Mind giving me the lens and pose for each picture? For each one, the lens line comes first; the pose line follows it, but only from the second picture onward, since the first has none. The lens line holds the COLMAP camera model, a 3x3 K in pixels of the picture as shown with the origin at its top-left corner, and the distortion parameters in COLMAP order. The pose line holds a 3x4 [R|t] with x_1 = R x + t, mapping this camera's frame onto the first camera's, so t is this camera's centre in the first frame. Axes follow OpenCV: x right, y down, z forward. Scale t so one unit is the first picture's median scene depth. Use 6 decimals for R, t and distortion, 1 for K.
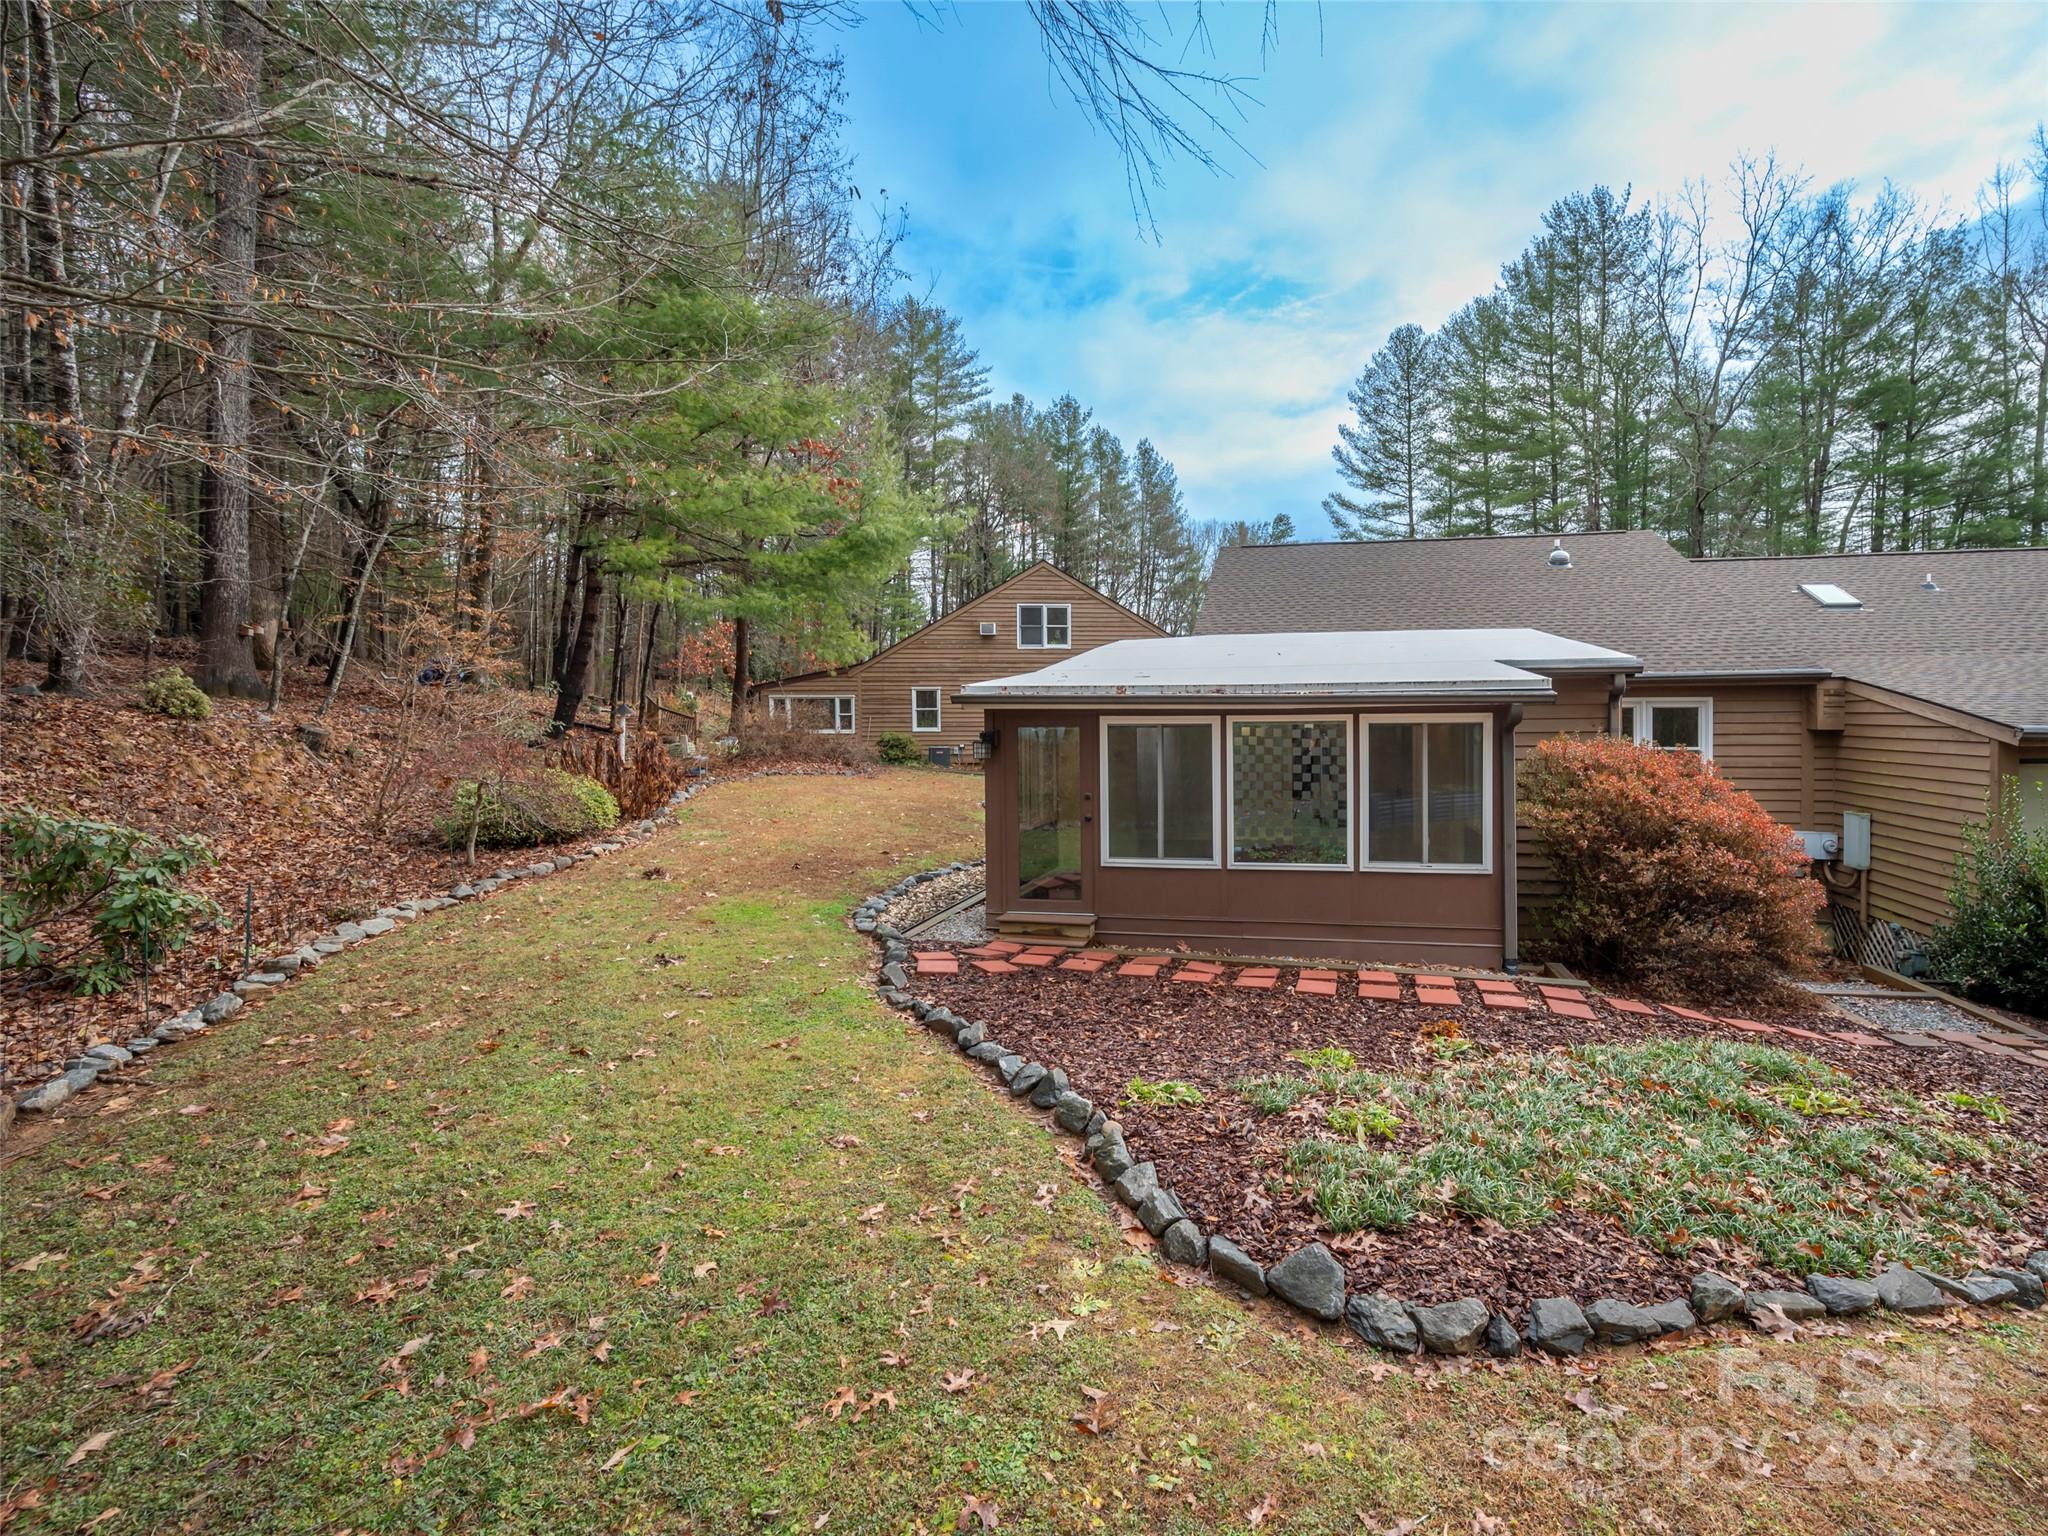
lens RADIAL K [[893.1, 0, 1132.1], [0, 893.1, 741.3], [0, 0, 1]] dist [0.003828, -0.000690]
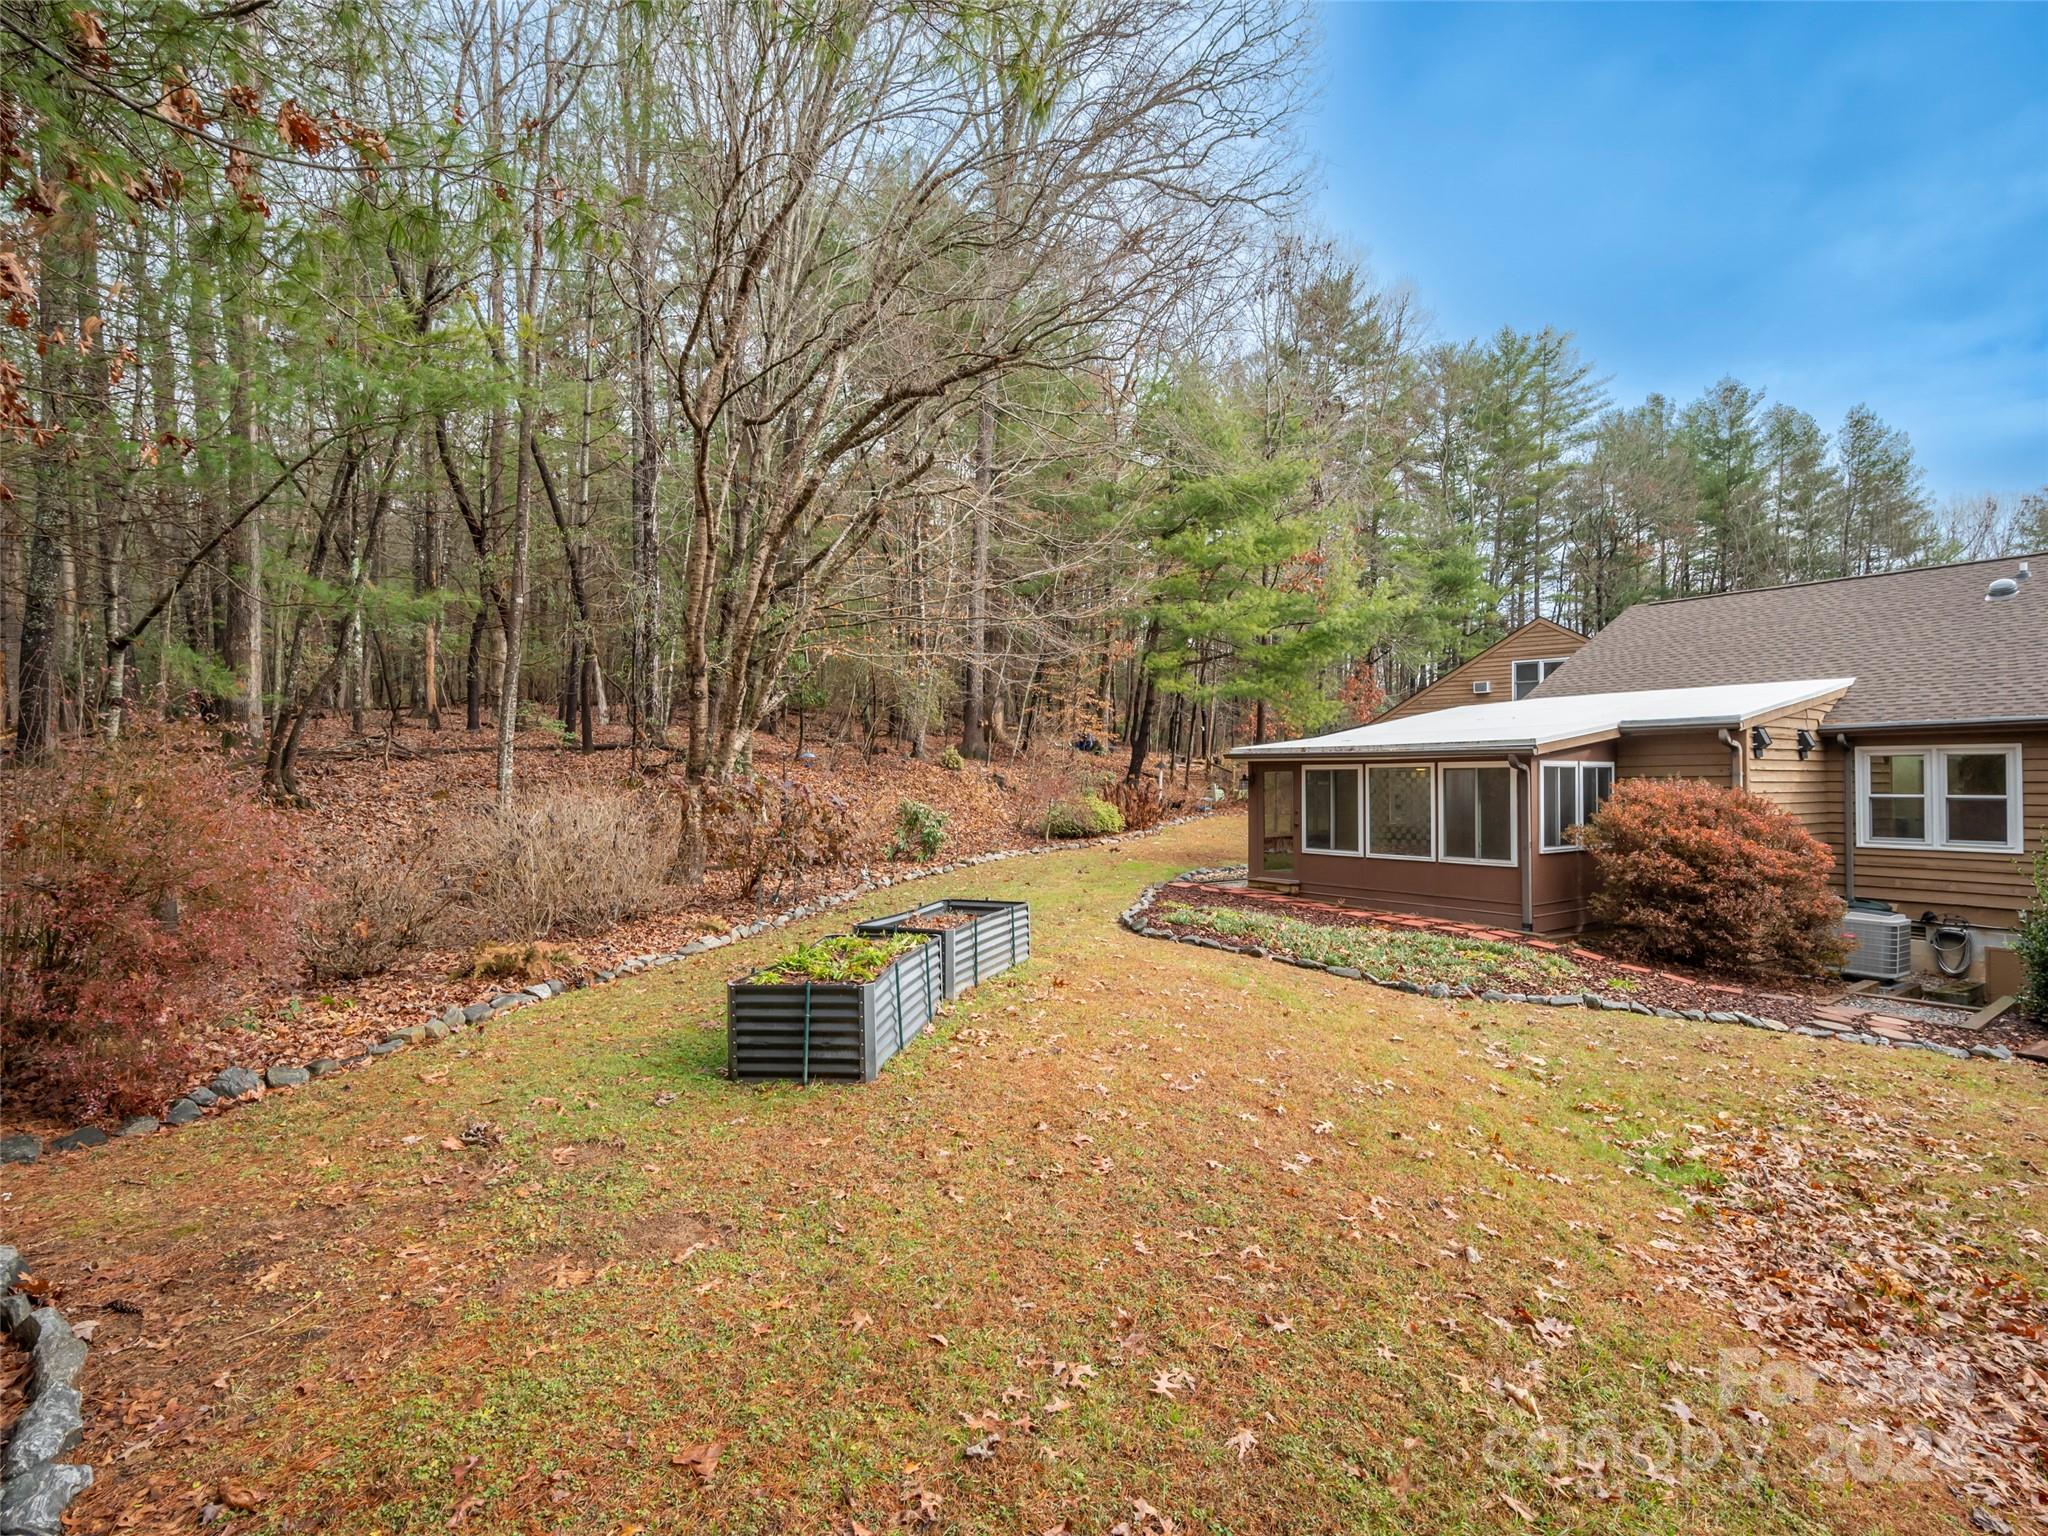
lens RADIAL K [[1005.5, 0, 1027.6], [0, 1005.5, 771.7], [0, 0, 1]] dist [0.011437, -0.000704]
pose [[0.719481, -0.001029, -0.694512, 0.286243], [-0.021368, 0.999493, -0.023617, 0.012903], [0.694184, 0.031833, 0.719094, -0.232946]]
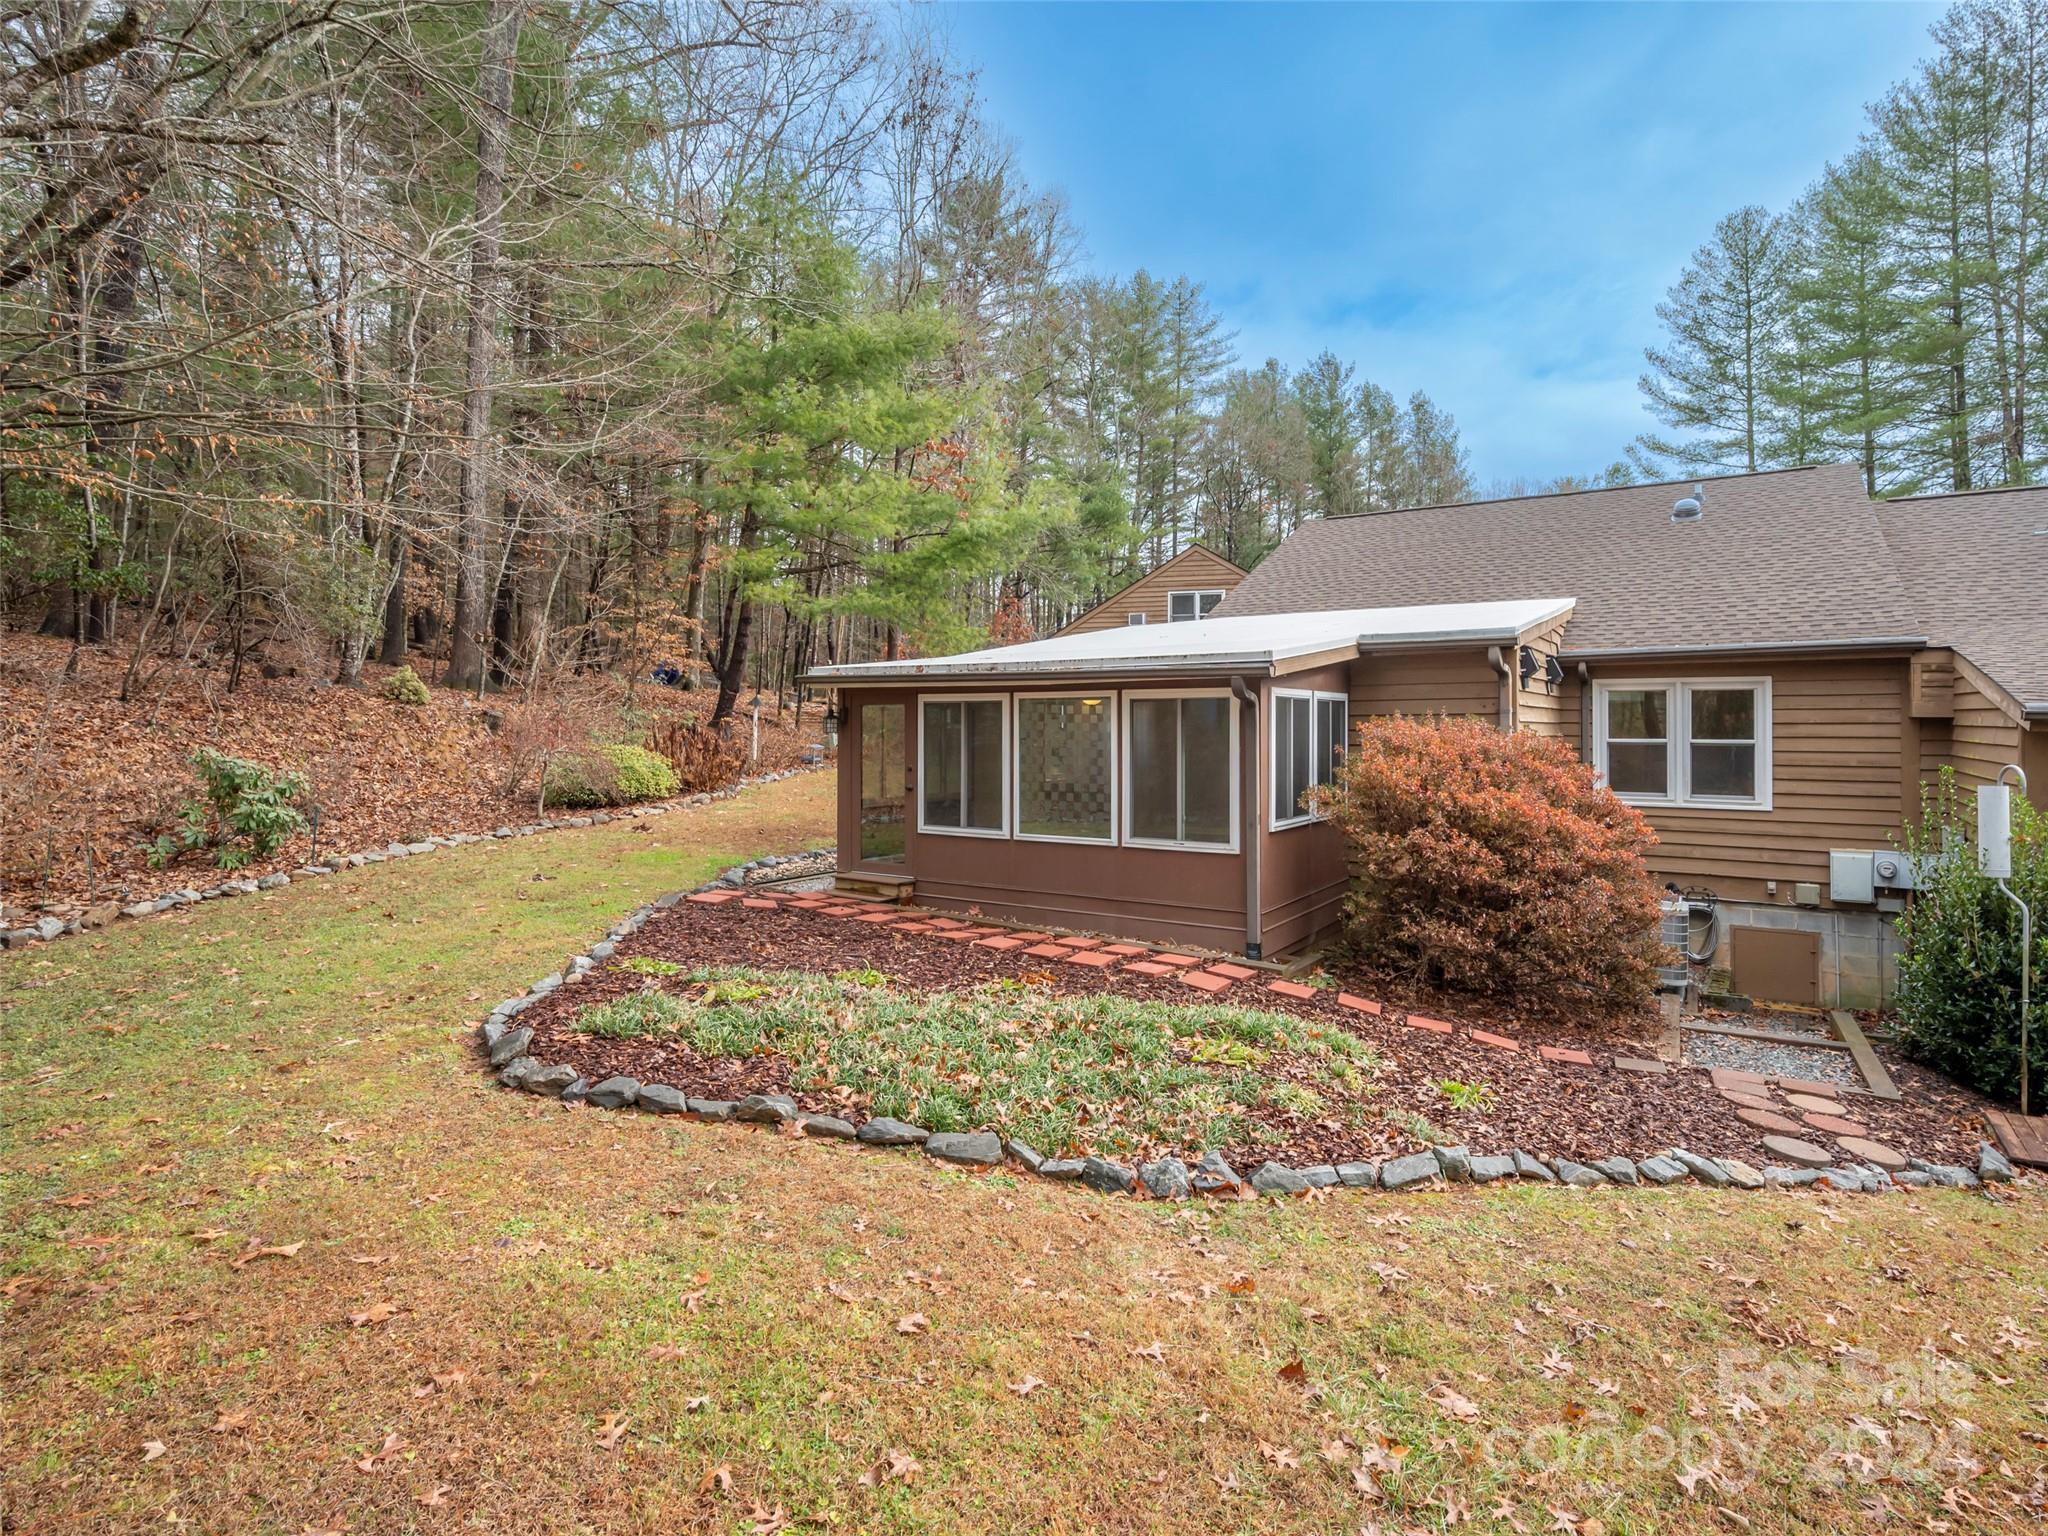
lens RADIAL K [[1029.0, 0, 1083.5], [0, 1029.0, 724.0], [0, 0, 1]] dist [0.007460, 0.000342]
pose [[0.930383, 0.006508, -0.366532, 0.188137], [-0.016588, 0.999566, -0.024358, 0.010934], [0.366214, 0.028742, 0.930087, -0.027384]]
